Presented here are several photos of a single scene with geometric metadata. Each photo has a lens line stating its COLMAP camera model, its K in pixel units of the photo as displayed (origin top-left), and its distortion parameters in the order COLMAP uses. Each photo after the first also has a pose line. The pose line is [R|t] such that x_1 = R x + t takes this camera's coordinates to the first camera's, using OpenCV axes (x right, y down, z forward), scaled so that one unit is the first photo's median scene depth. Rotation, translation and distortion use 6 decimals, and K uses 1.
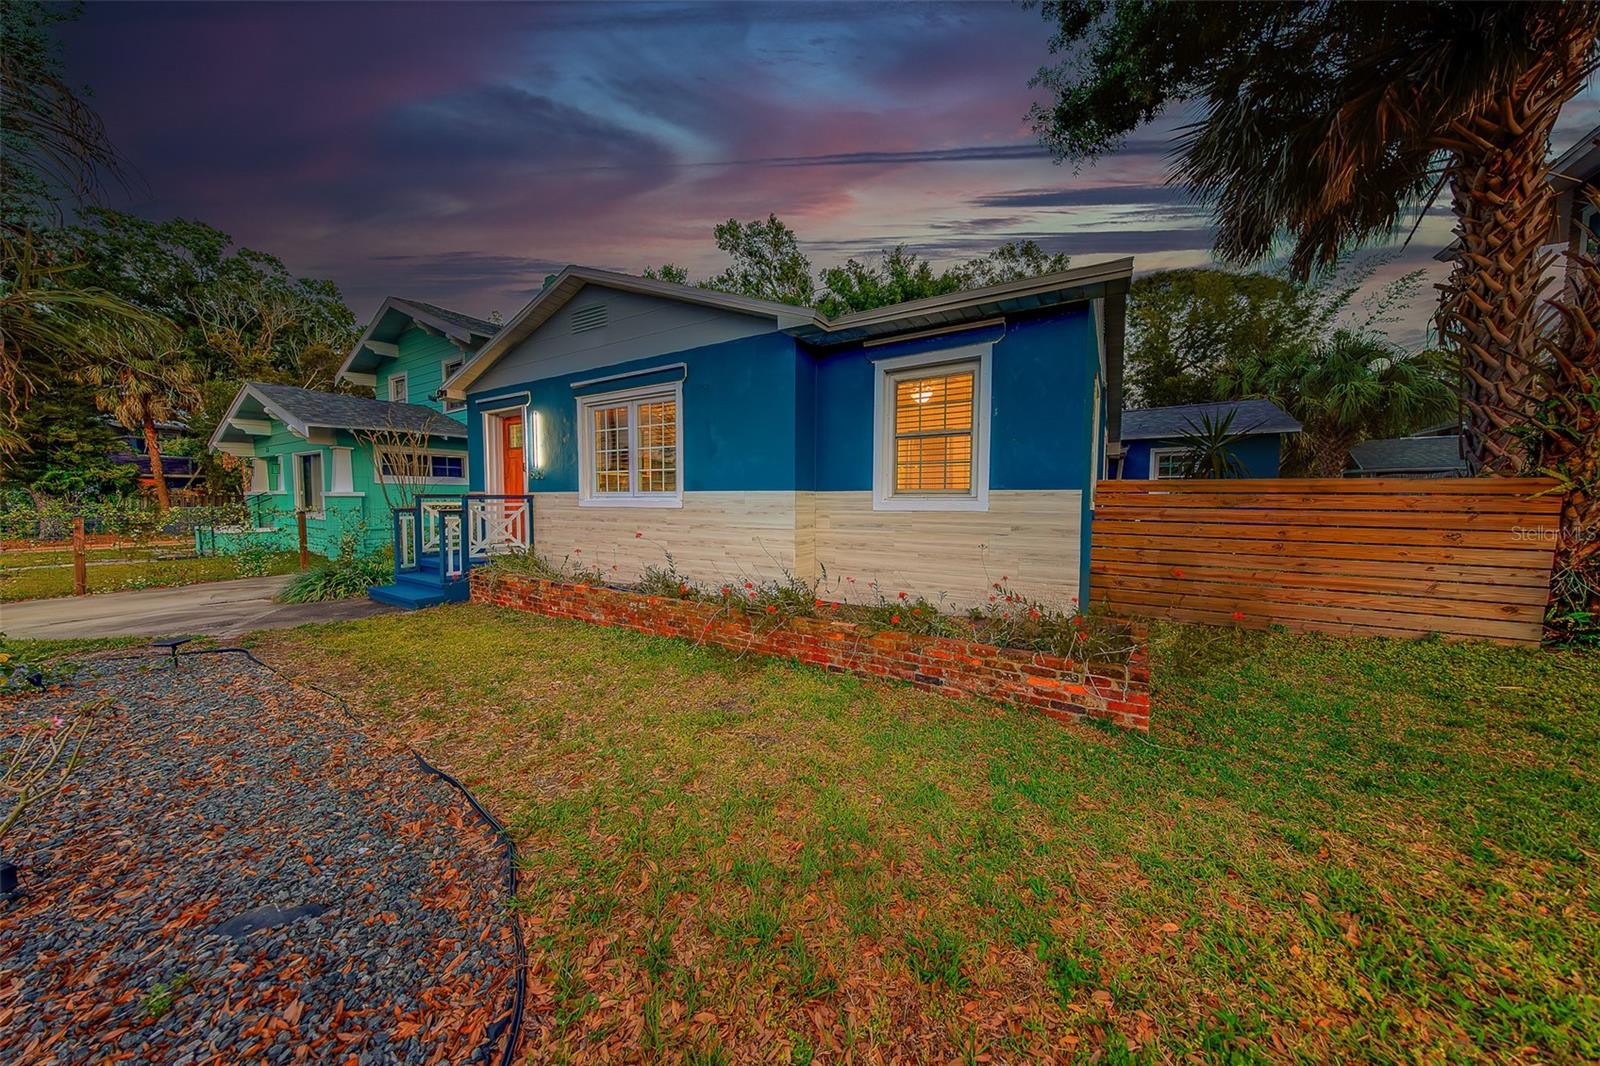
lens RADIAL K [[502.8, 0, 800.2], [0, 502.8, 525.4], [0, 0, 1]] dist [0.008753, -0.000357]
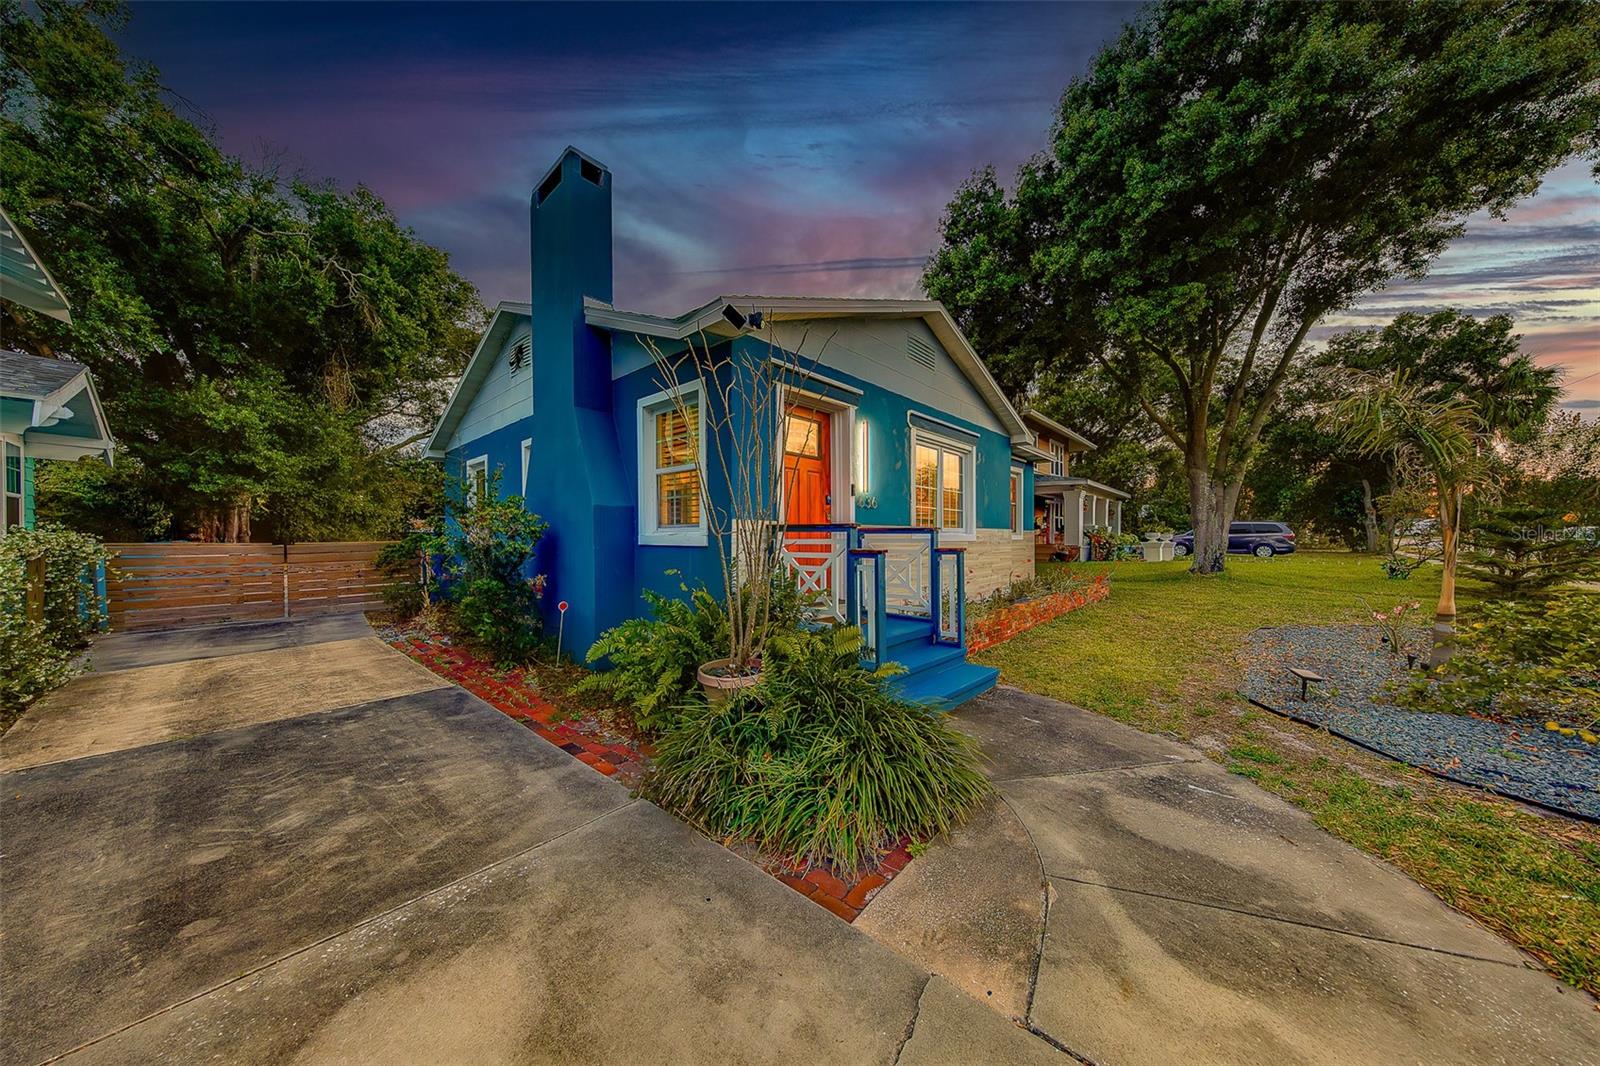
lens RADIAL K [[502.8, 0, 808.9], [0, 502.8, 542.0], [0, 0, 1]] dist [0.008753, -0.000357]
pose [[0.189495, -0.010976, 0.981820, -1.711587], [0.056404, 0.998408, 0.000275, -0.060281], [-0.980260, 0.055326, 0.189813, 1.248410]]
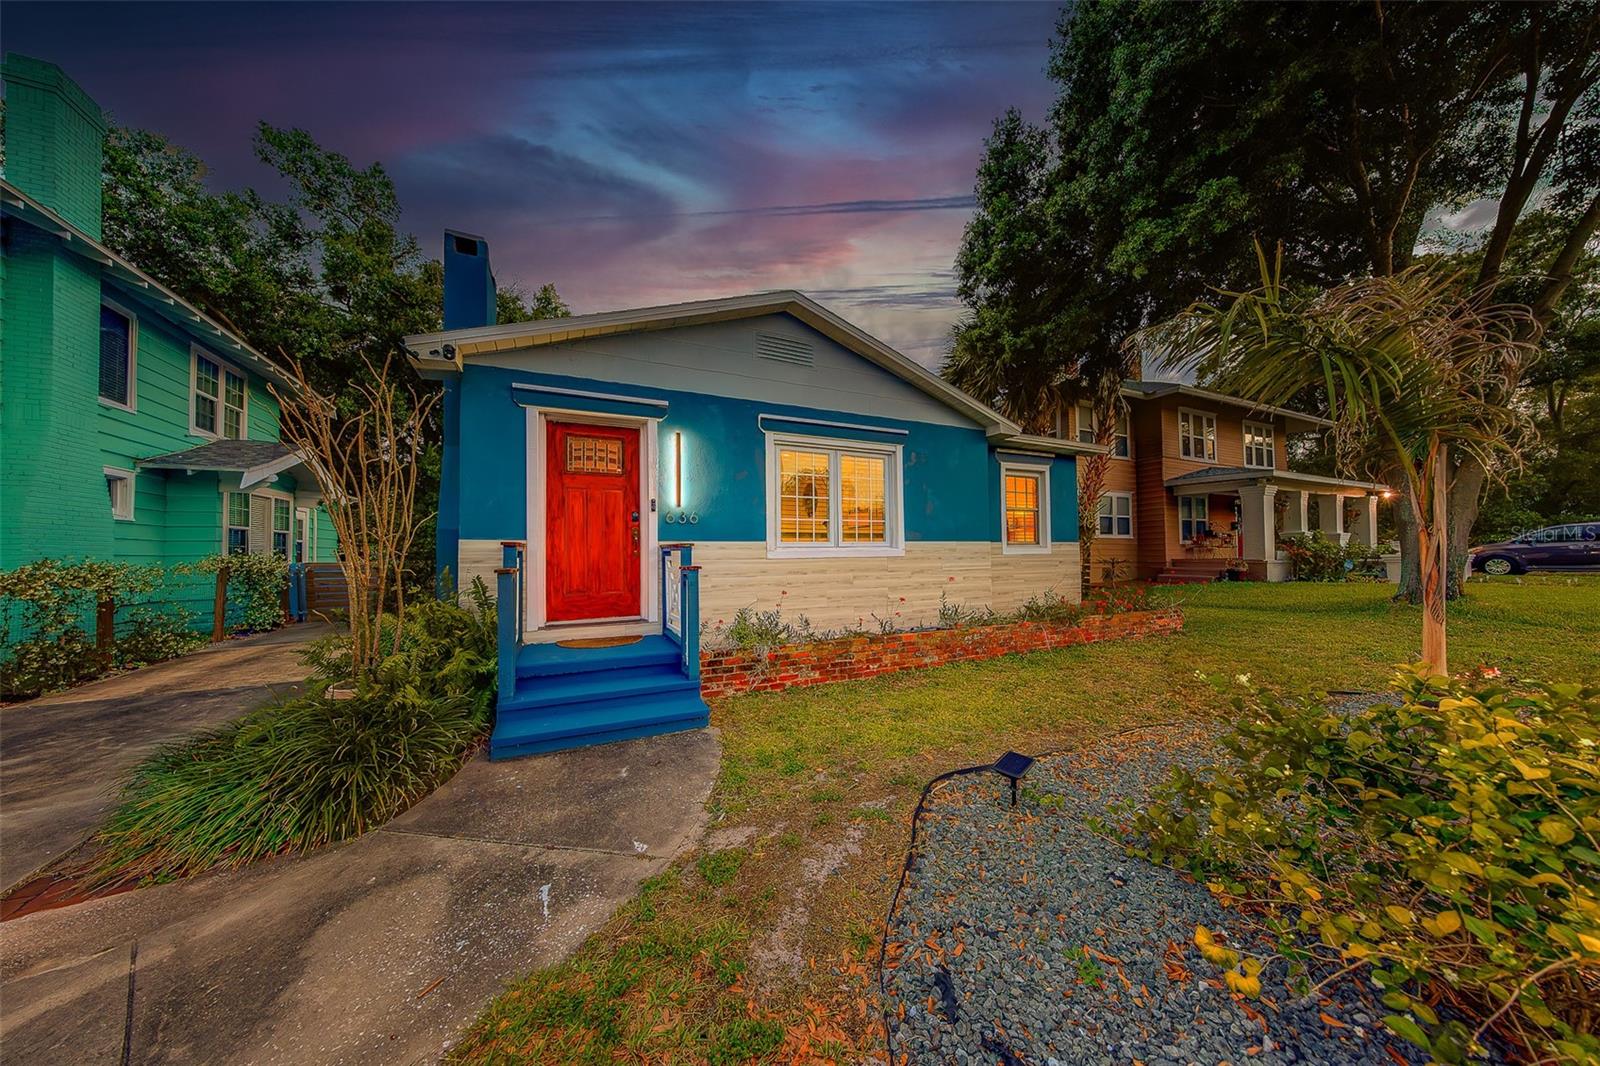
lens RADIAL K [[502.8, 0, 805.0], [0, 502.8, 540.6], [0, 0, 1]] dist [0.008753, -0.000357]
pose [[0.542479, 0.012733, 0.839973, -1.370131], [0.057562, 0.996972, -0.052289, -0.024751], [-0.838095, 0.076716, 0.540103, 0.606746]]
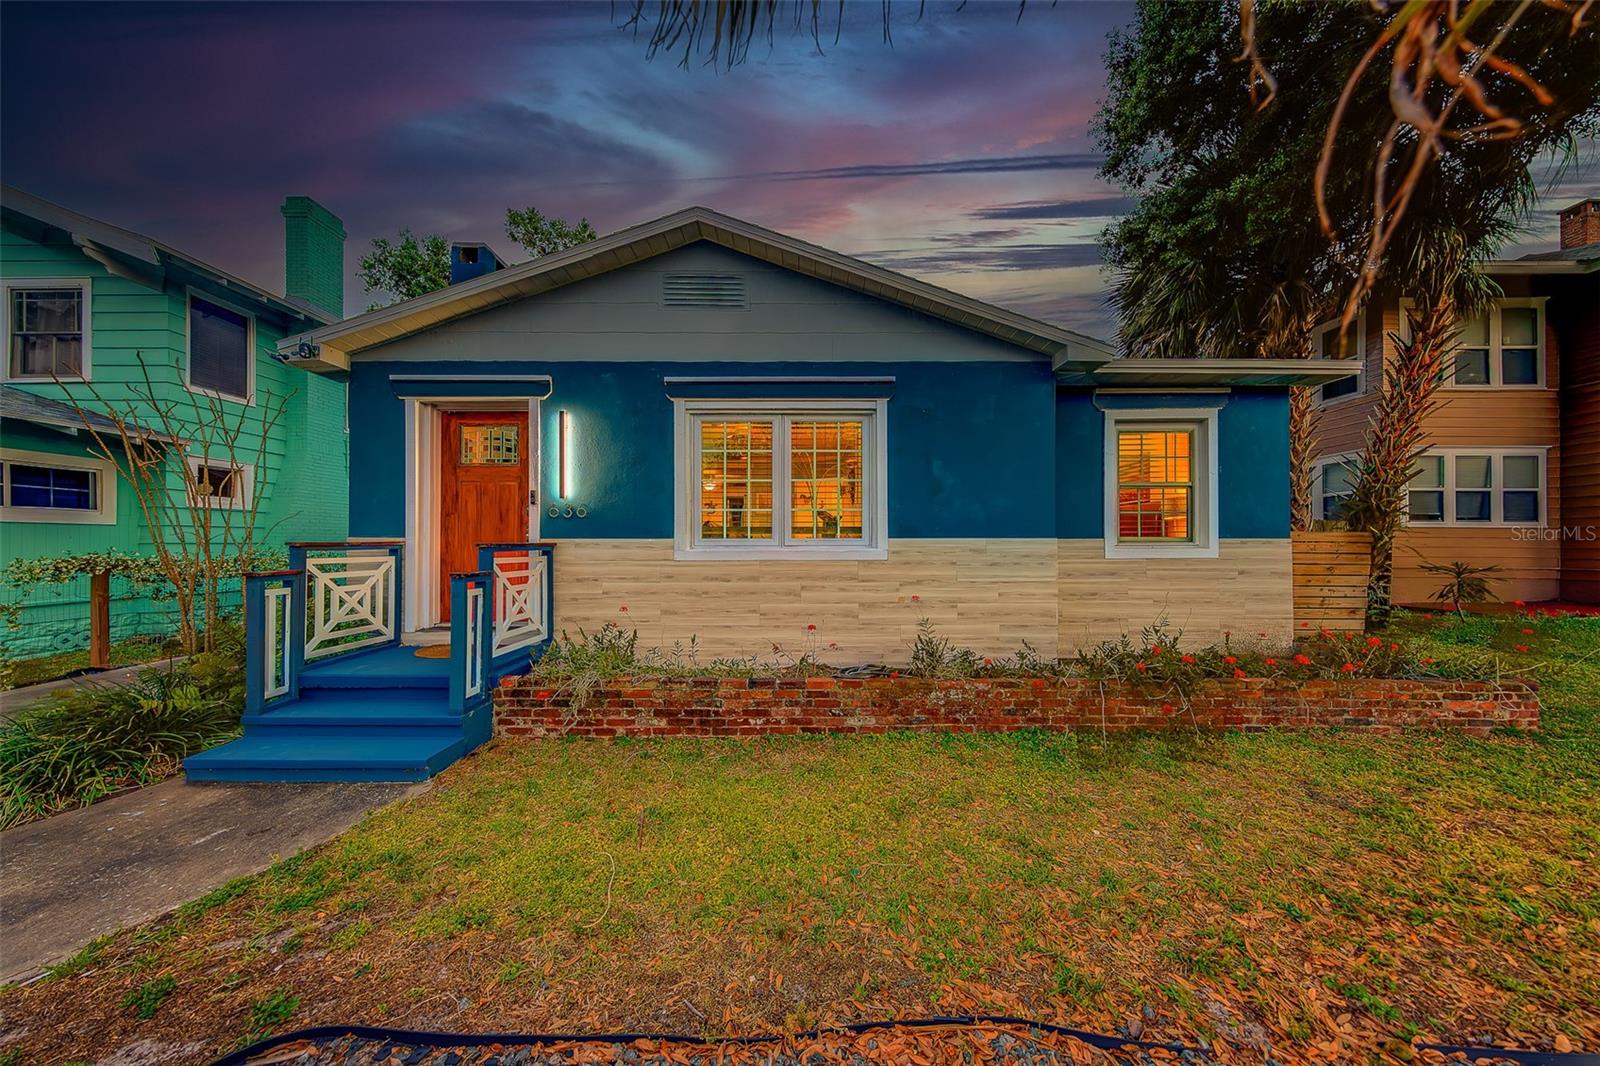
lens RADIAL K [[502.8, 0, 803.4], [0, 502.8, 540.8], [0, 0, 1]] dist [0.008753, -0.000357]
pose [[0.853384, -0.000295, 0.521282, -0.789693], [0.031526, 0.998199, -0.051046, -0.029817], [-0.520328, 0.059996, 0.851857, 0.425306]]
